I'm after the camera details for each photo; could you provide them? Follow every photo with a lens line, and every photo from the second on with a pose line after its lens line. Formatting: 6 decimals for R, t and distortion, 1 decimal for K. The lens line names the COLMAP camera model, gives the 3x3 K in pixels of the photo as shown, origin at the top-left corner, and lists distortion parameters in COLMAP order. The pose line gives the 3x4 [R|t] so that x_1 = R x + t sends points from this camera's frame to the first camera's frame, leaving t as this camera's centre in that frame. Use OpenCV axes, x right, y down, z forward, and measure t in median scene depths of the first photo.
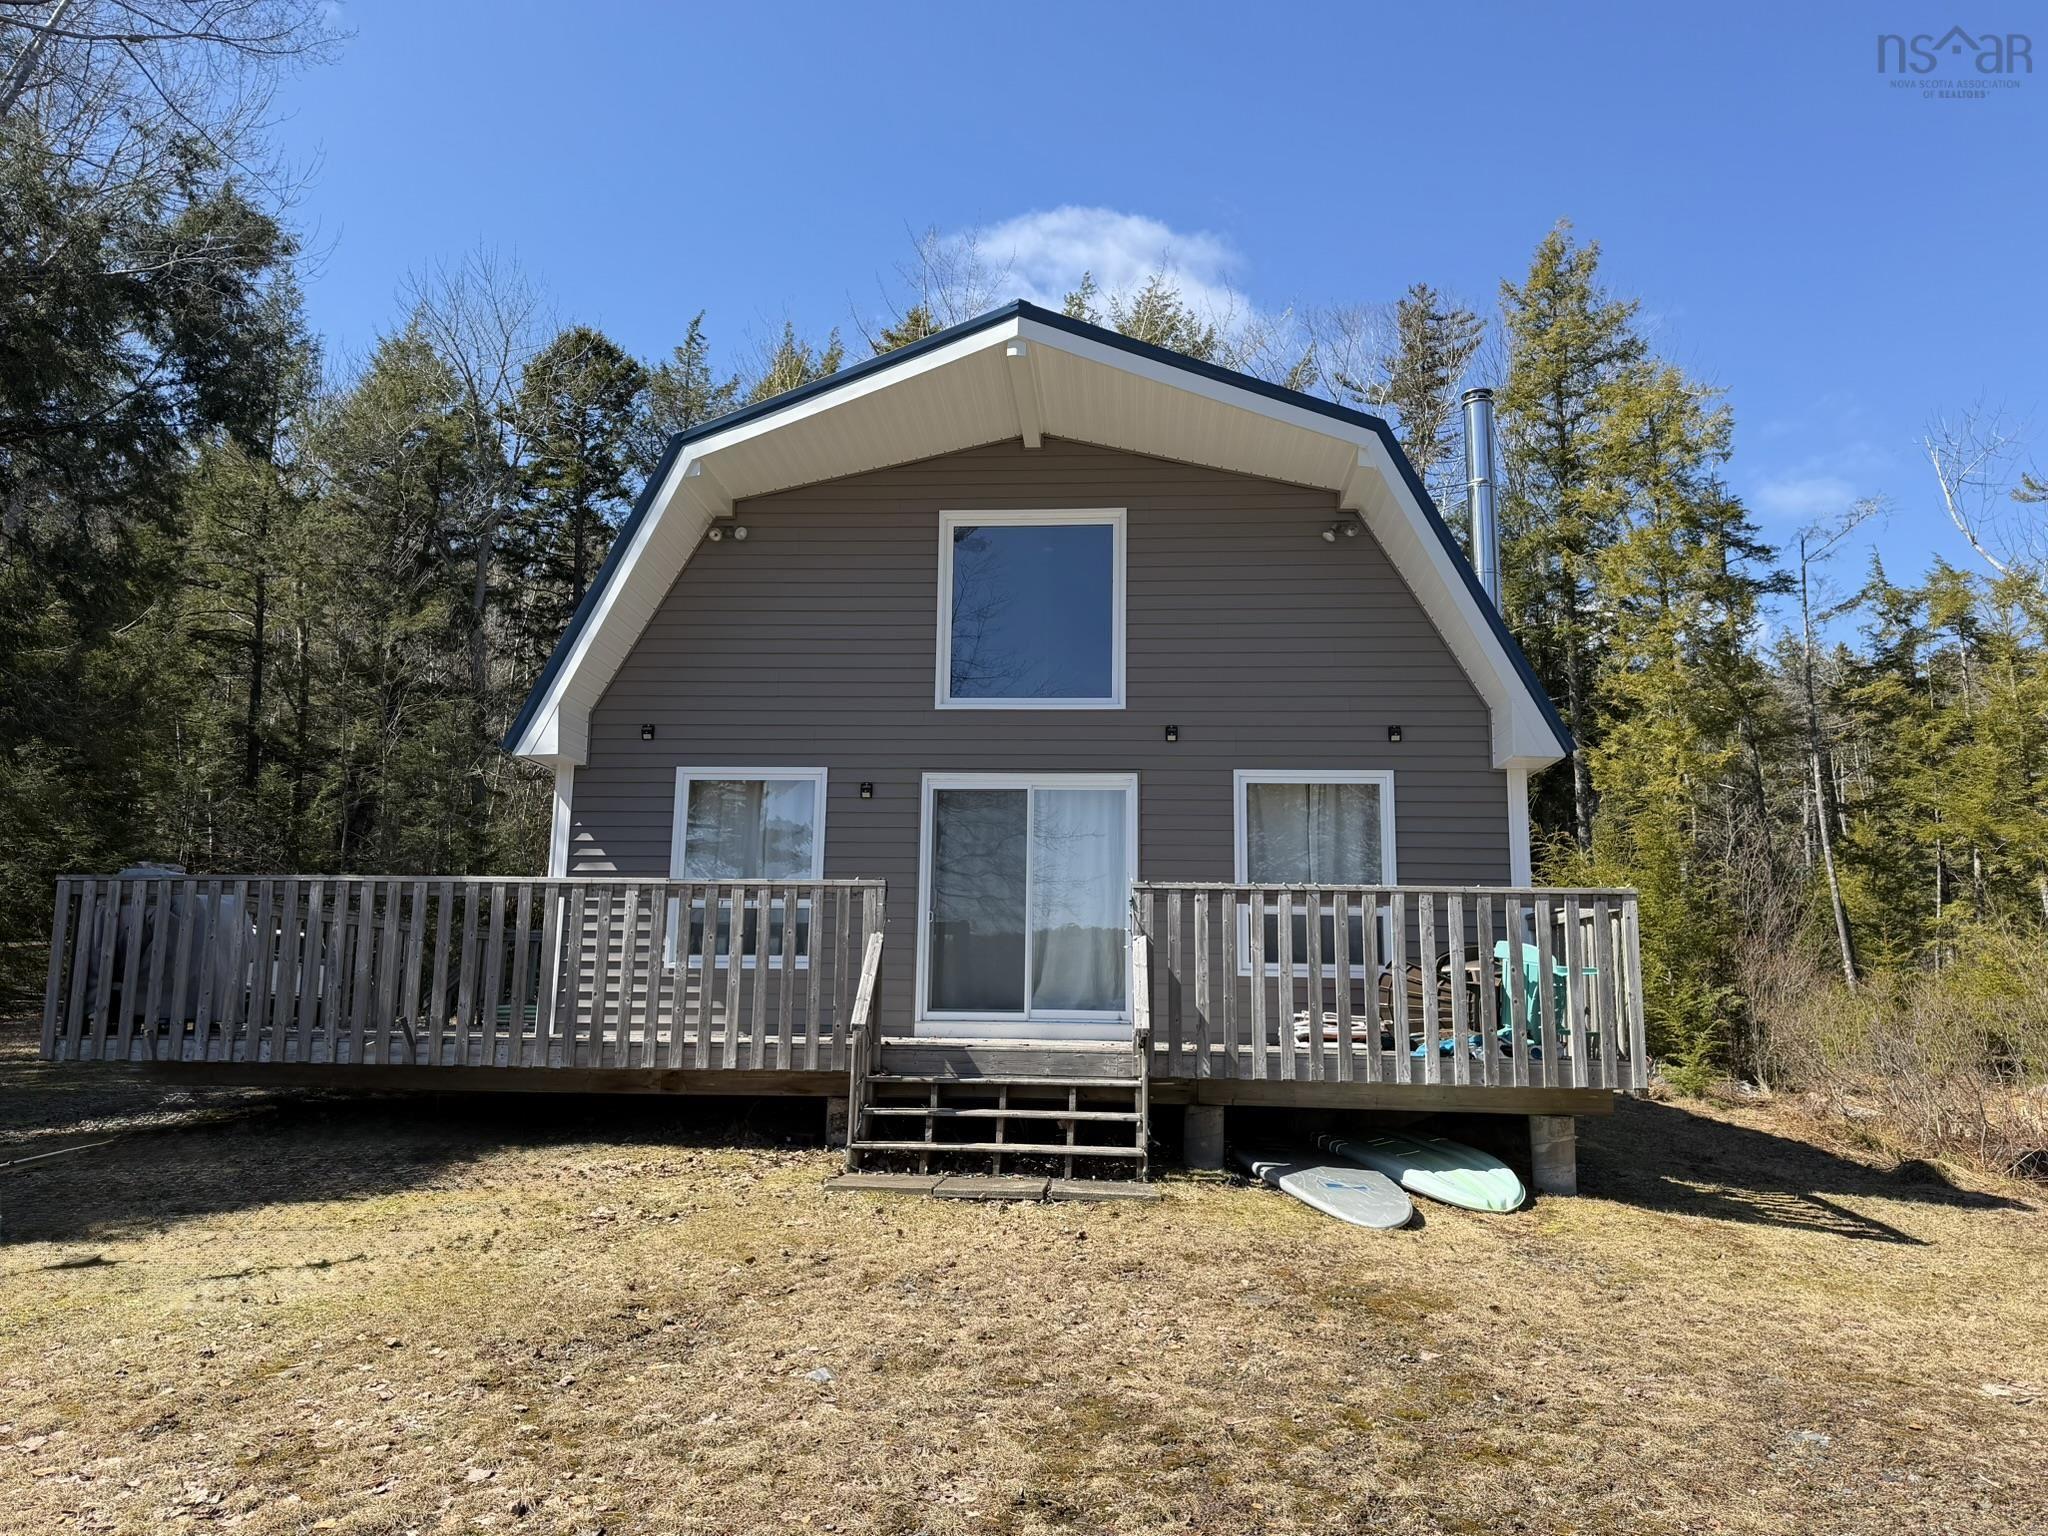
lens RADIAL K [[1410.4, 0, 1024.0], [0, 1410.4, 768.0], [0, 0, 1]] dist [0.001175, -0.001956]
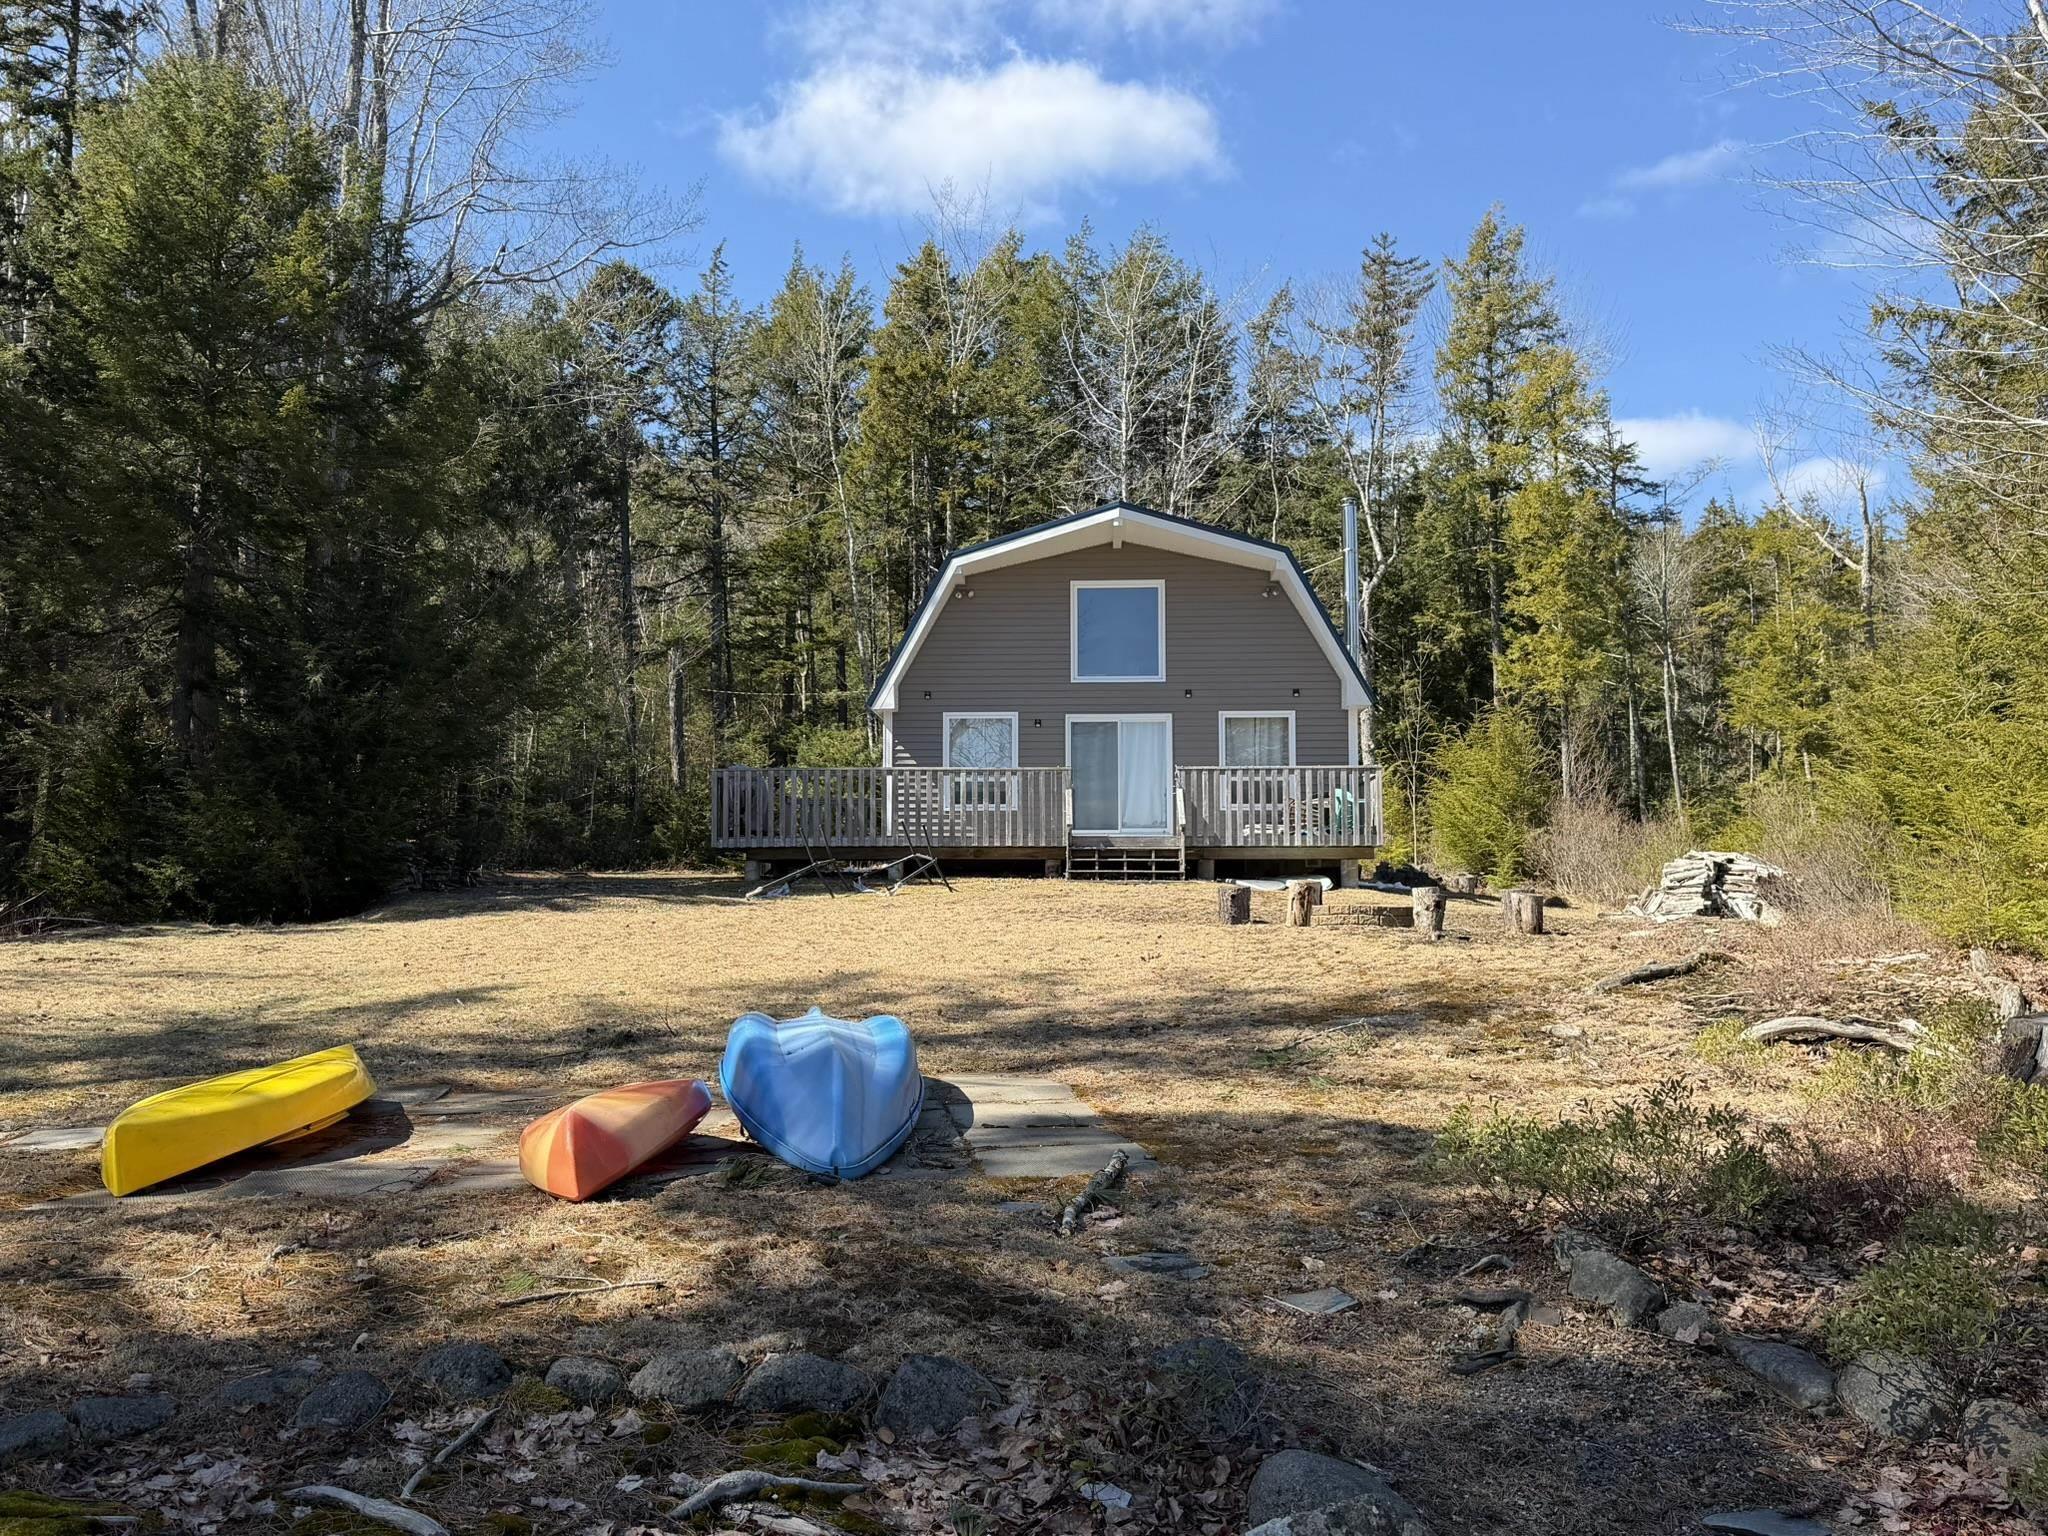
lens RADIAL K [[1374.8, 0, 1024.0], [0, 1374.8, 768.0], [0, 0, 1]] dist [0.002746, 0.000941]
pose [[0.999886, -0.013979, 0.005668, -0.144998], [0.013461, 0.996461, 0.082968, -0.084302], [-0.006807, -0.082882, 0.996536, -0.985811]]
